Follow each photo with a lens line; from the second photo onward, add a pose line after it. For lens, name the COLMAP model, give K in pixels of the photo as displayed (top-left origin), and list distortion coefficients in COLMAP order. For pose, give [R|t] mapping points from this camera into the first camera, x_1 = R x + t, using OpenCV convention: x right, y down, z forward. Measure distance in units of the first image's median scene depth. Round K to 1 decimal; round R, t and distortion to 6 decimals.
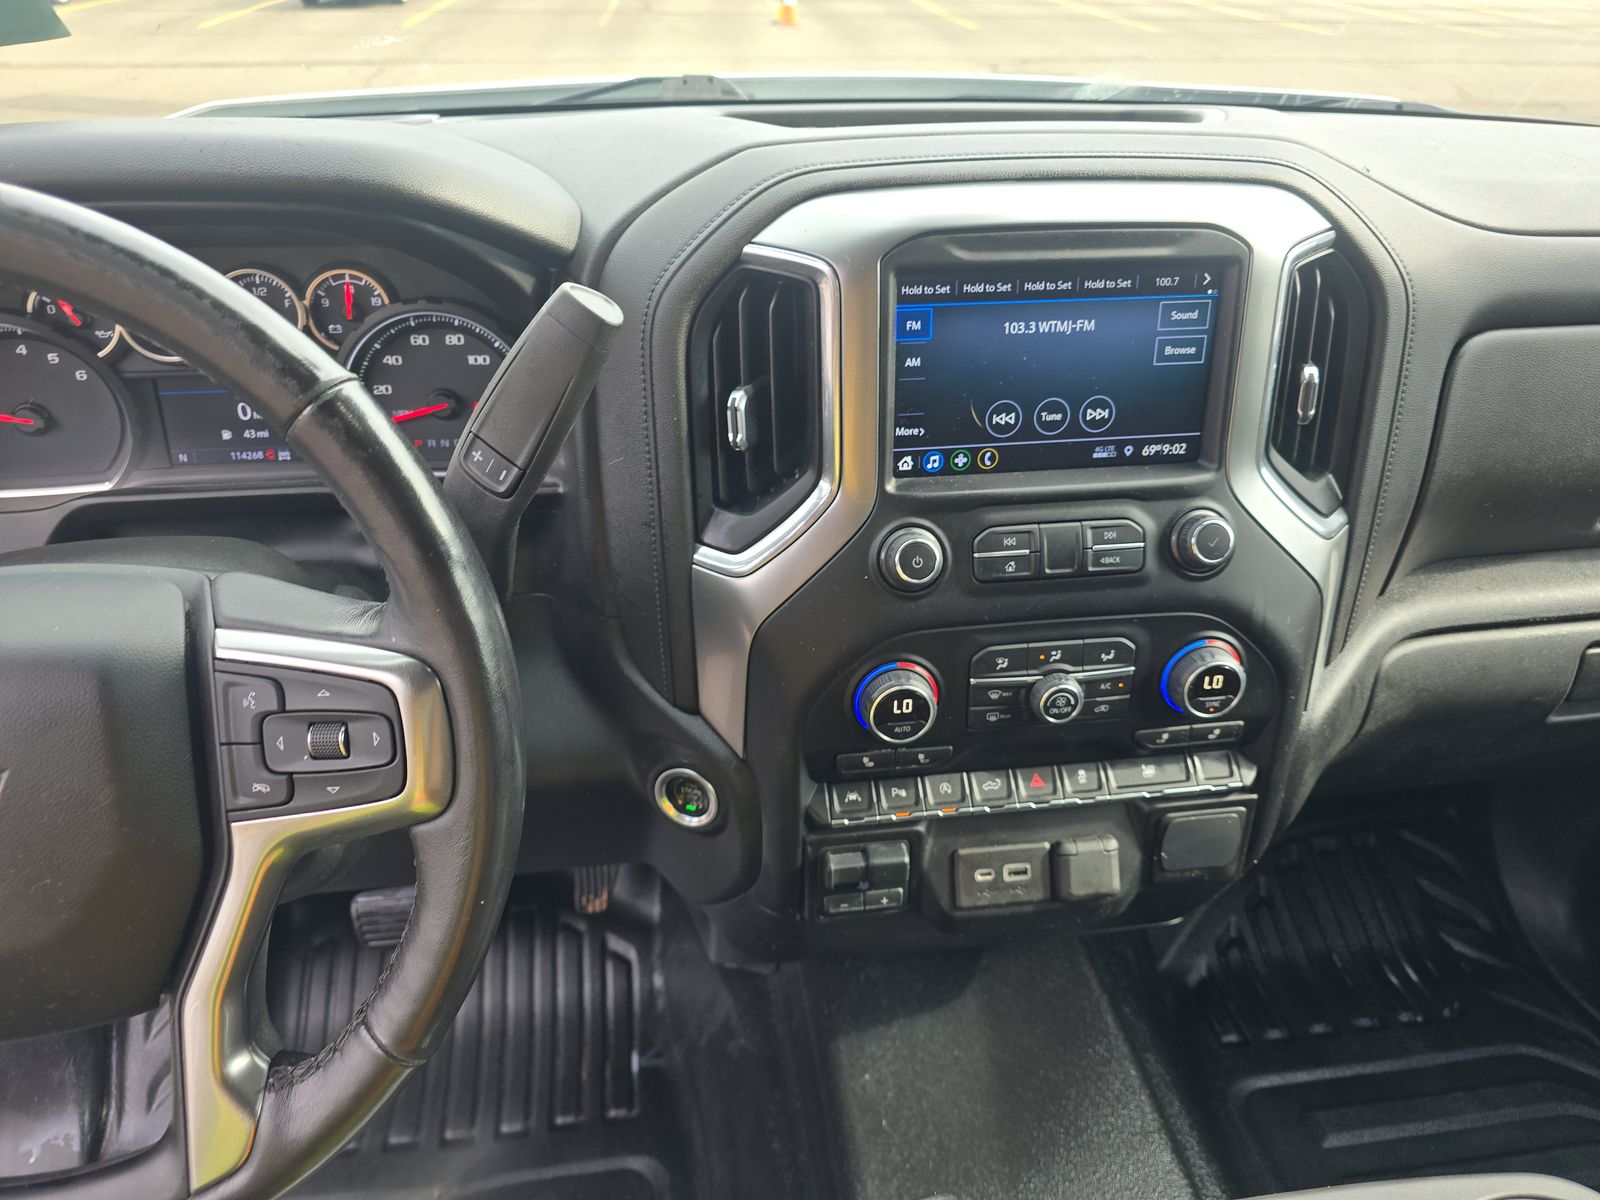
lens RADIAL K [[1086.9, 0, 793.3], [0, 1086.9, 597.8], [0, 0, 1]] dist [0.057109, -0.048450]
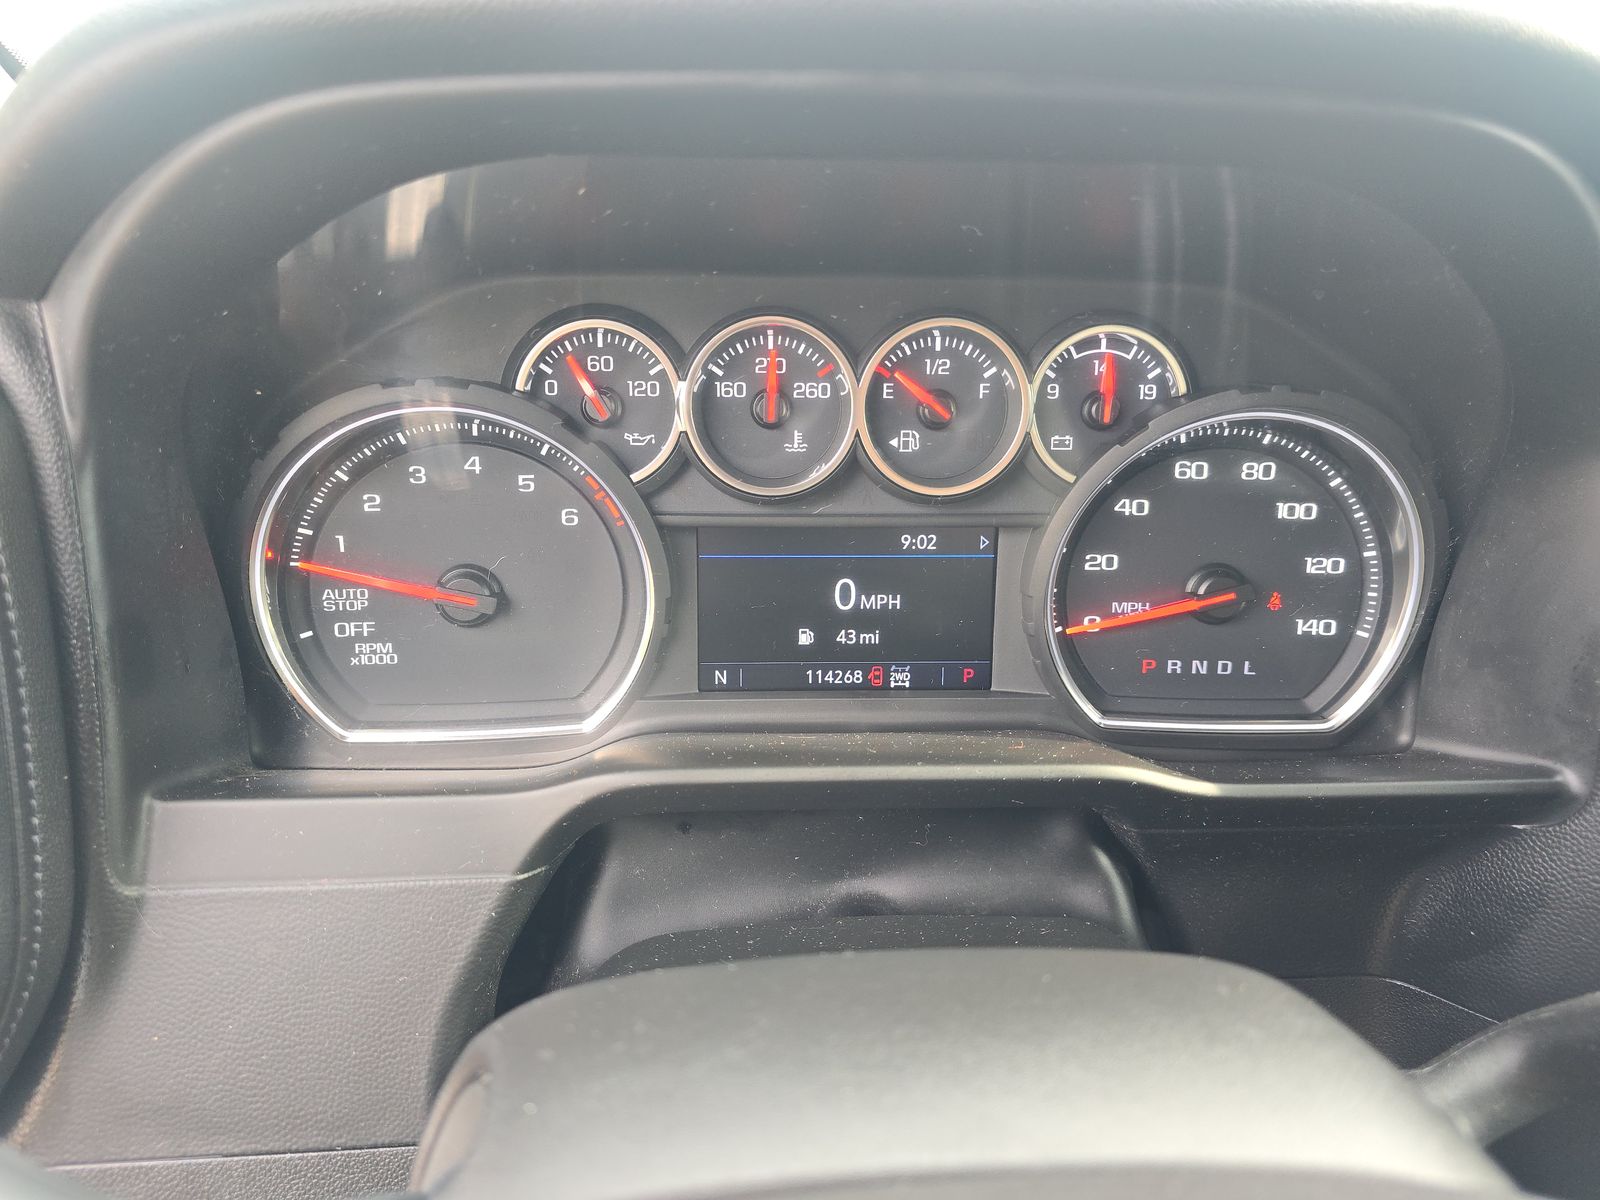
lens RADIAL K [[1086.9, 0, 808.6], [0, 1086.9, 608.3], [0, 0, 1]] dist [0.057109, -0.048450]
pose [[0.997314, 0.039121, -0.061921, -0.486835], [-0.048542, 0.986116, -0.158802, -0.079765], [0.054849, 0.161382, 0.985367, 0.490486]]
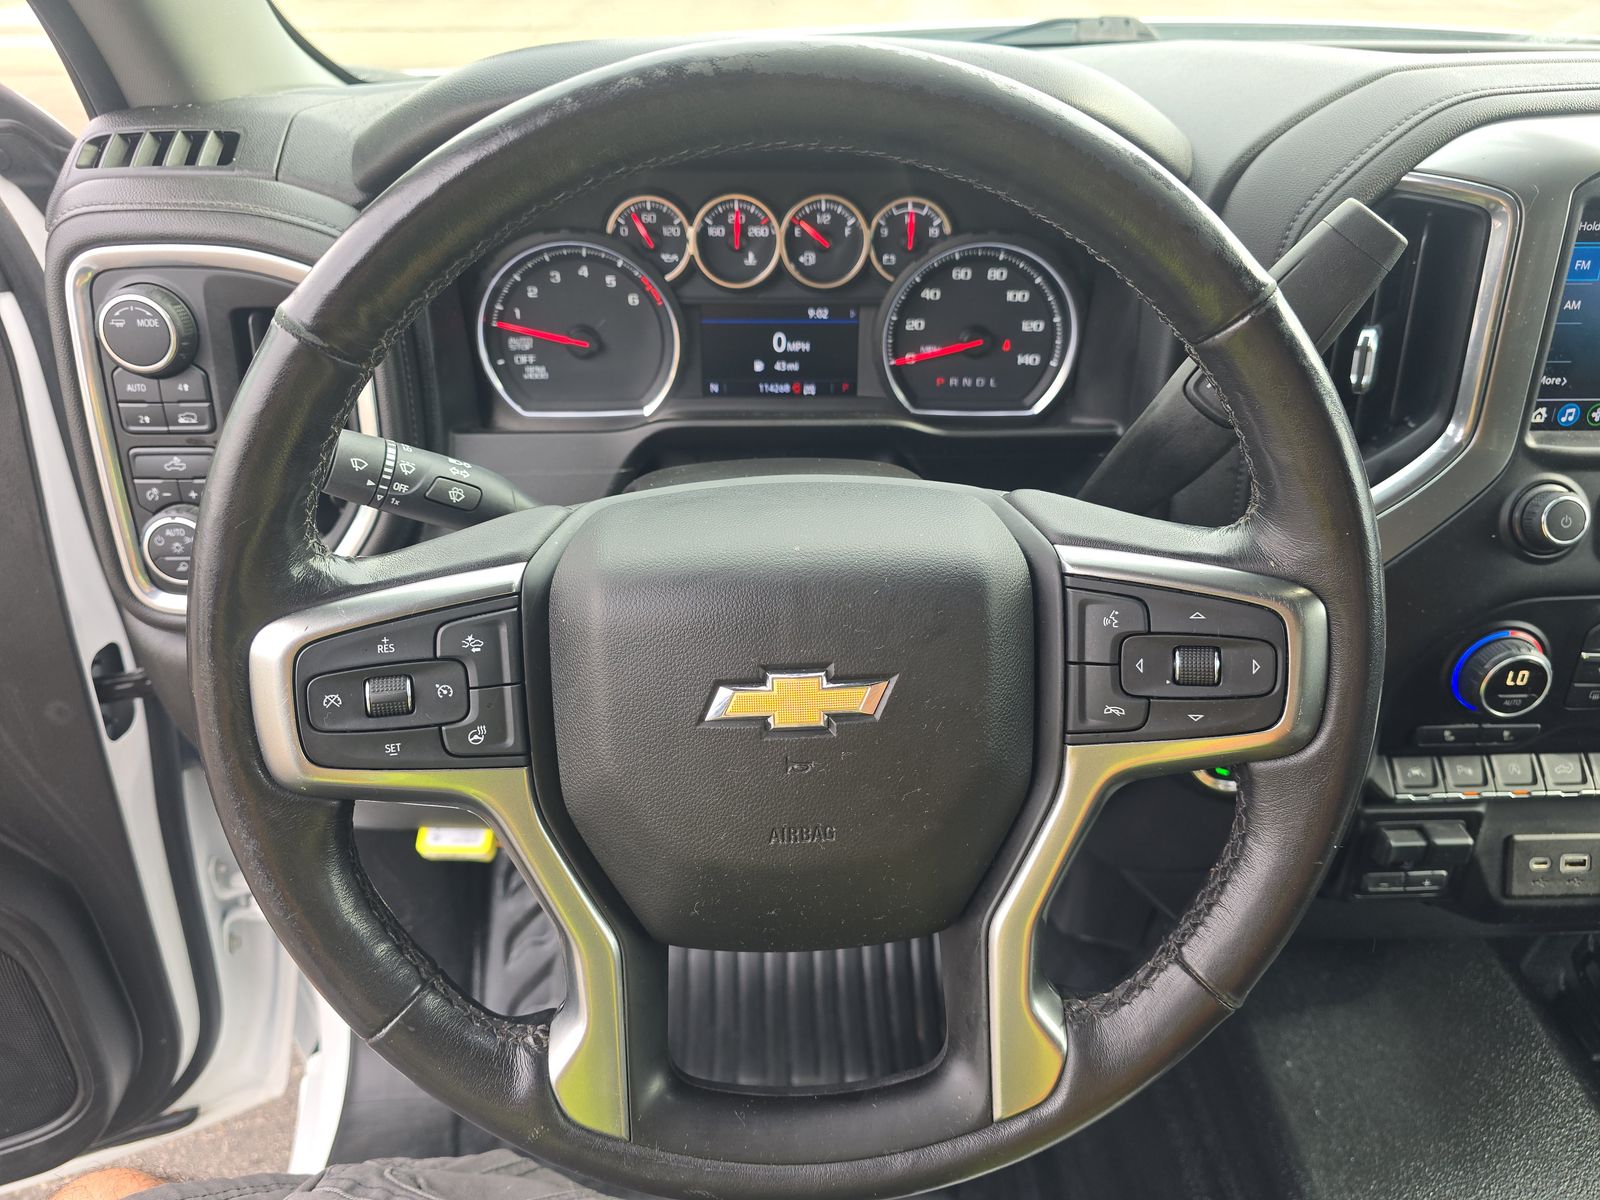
lens RADIAL K [[1086.9, 0, 796.5], [0, 1086.9, 588.0], [0, 0, 1]] dist [0.057109, -0.048450]
pose [[0.995976, 0.052905, -0.072344, -0.402249], [-0.051956, 0.998538, 0.014933, 0.037509], [0.073028, -0.011114, 0.997268, 0.014717]]
